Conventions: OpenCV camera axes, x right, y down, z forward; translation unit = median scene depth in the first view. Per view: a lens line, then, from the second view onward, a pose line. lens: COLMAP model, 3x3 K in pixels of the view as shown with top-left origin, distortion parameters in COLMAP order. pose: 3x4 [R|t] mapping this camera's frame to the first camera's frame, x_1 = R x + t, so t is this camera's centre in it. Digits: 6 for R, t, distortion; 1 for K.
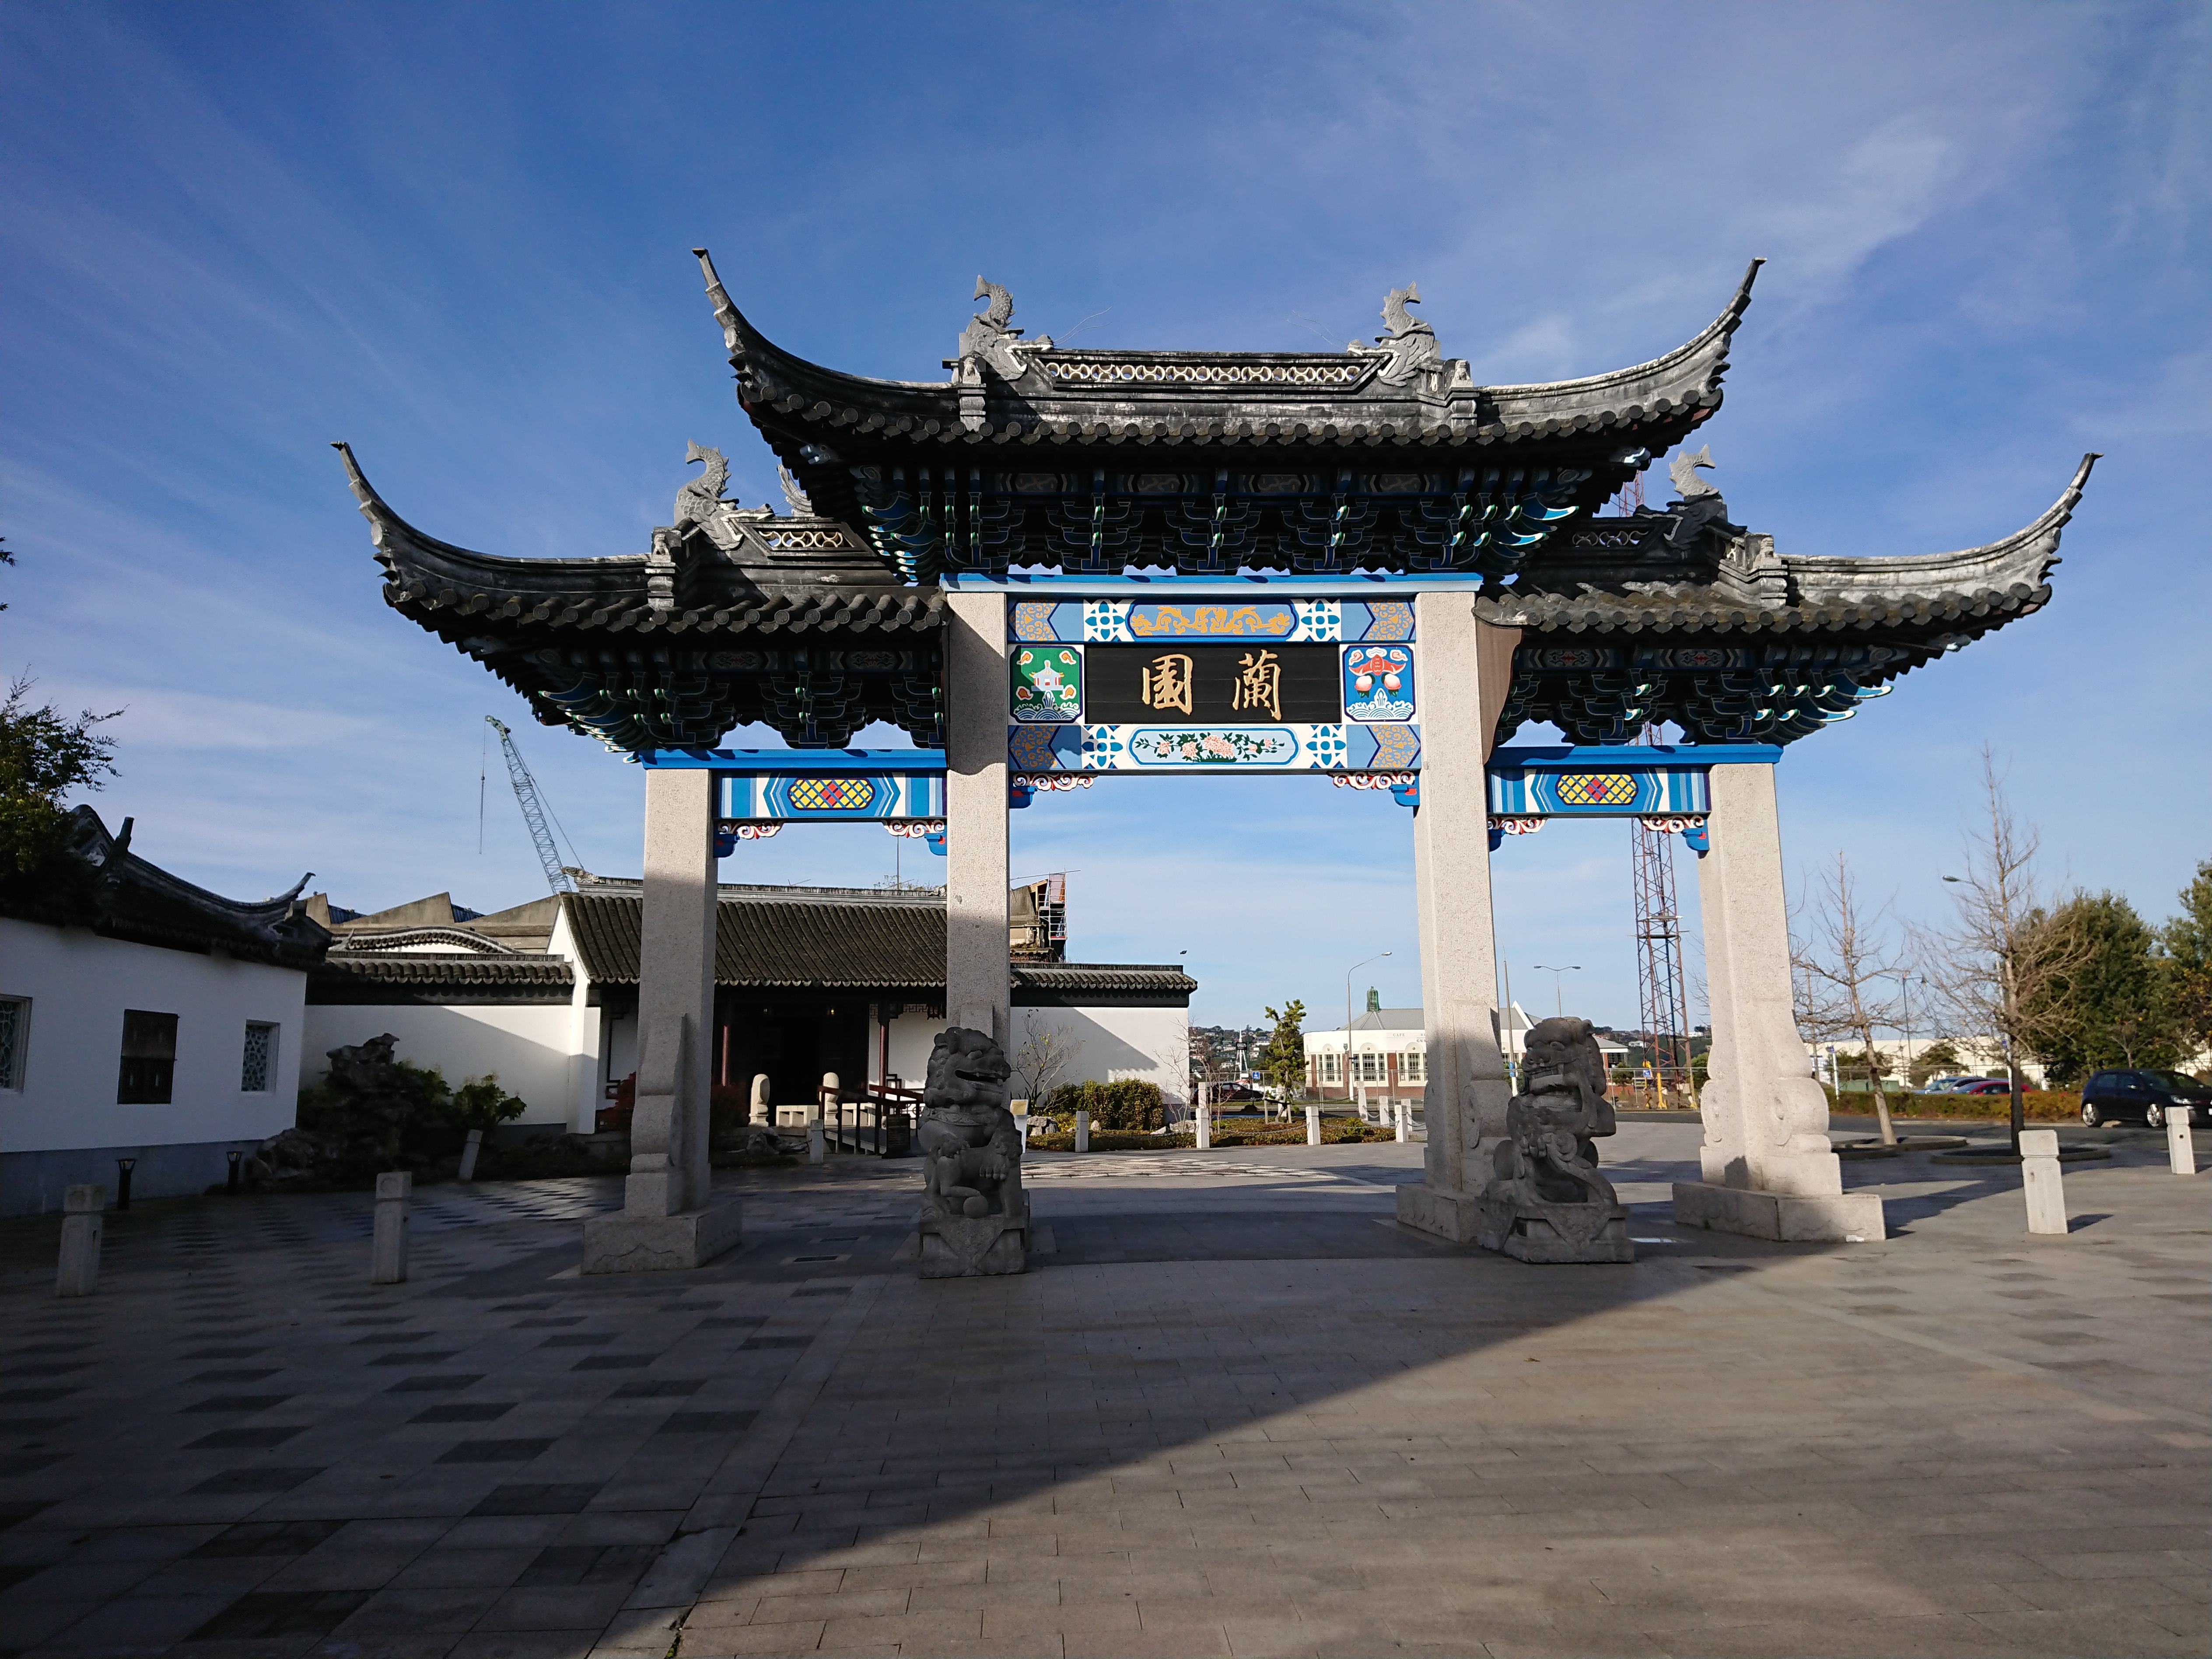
lens RADIAL K [[1599.7, 0, 1106.0], [0, 1599.7, 829.5], [0, 0, 1]] dist [0.231254, -0.001318]
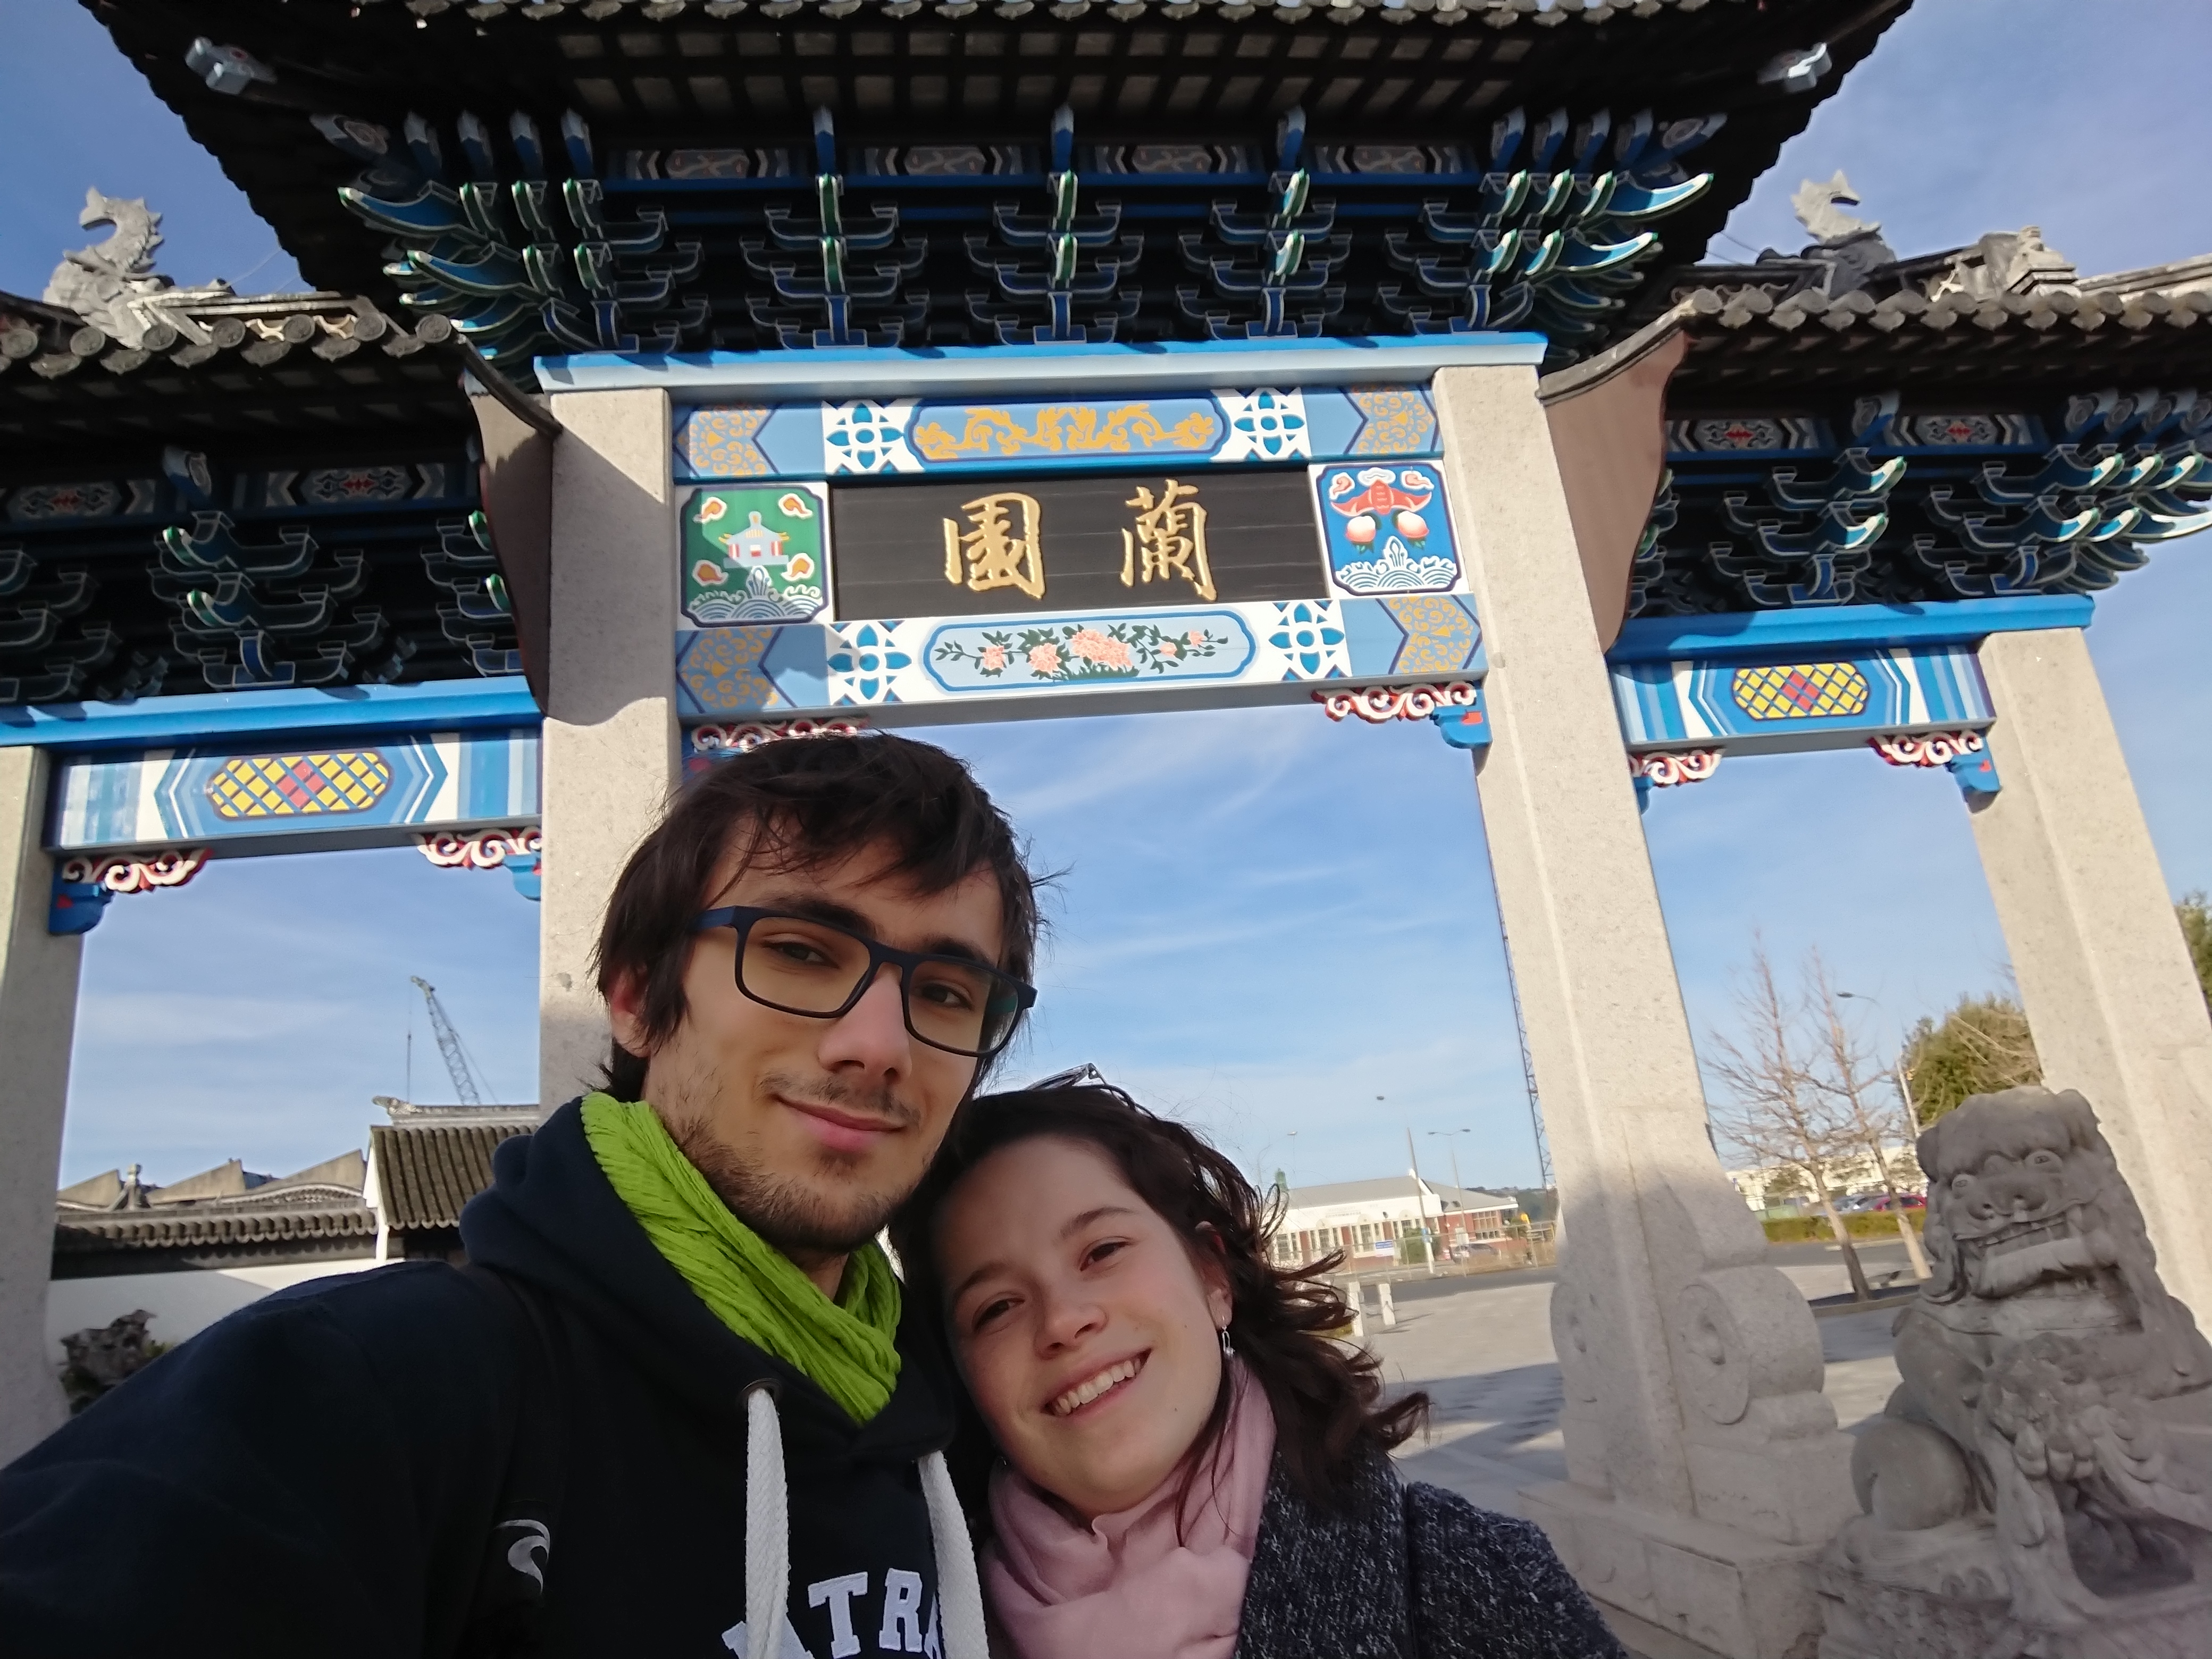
lens RADIAL K [[1438.3, 0, 1120.7], [0, 1438.3, 839.8], [0, 0, 1]] dist [-0.000272, -0.037137]
pose [[0.994409, -0.071397, 0.077798, 0.036408], [0.081749, 0.986880, -0.139233, 0.071352], [-0.066836, 0.144815, 0.987199, 0.553171]]
